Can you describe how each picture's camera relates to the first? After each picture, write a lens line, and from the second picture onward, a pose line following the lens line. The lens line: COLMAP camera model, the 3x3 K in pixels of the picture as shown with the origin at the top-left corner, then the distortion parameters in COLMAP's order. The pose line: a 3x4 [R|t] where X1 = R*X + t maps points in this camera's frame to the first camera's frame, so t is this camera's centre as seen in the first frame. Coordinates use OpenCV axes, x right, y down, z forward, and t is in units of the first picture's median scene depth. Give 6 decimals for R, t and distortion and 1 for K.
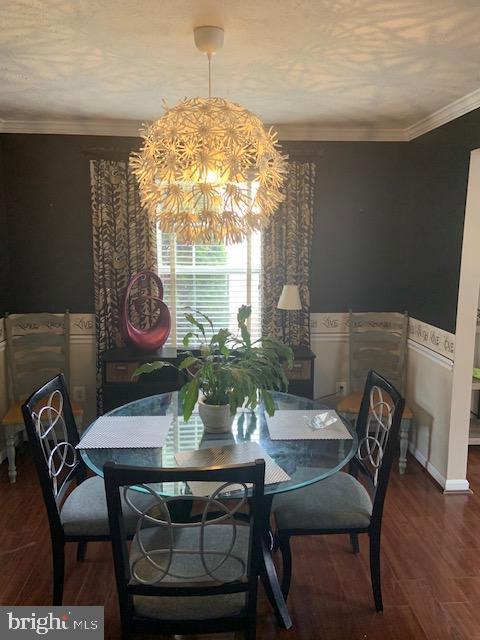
lens RADIAL K [[491.3, 0, 241.5], [0, 491.3, 318.5], [0, 0, 1]] dist [0.068015, -0.066589]
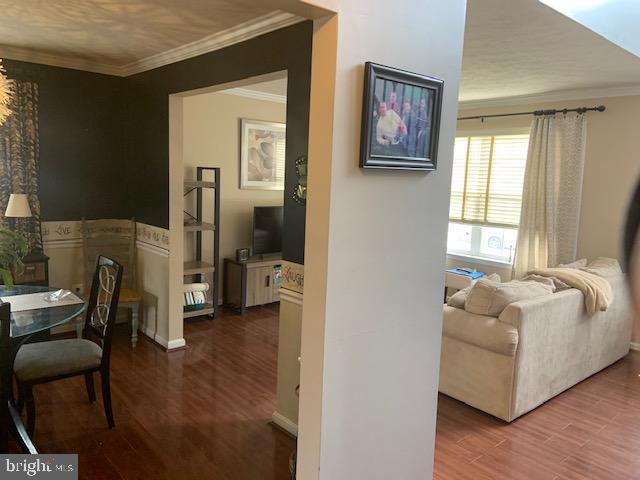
lens RADIAL K [[491.3, 0, 325.4], [0, 491.3, 233.2], [0, 0, 1]] dist [0.068015, -0.066589]
pose [[0.790577, -0.045835, 0.610645, -0.040154], [0.060416, 0.998168, -0.003296, 0.063349], [-0.609375, 0.039498, 0.791898, -0.267548]]
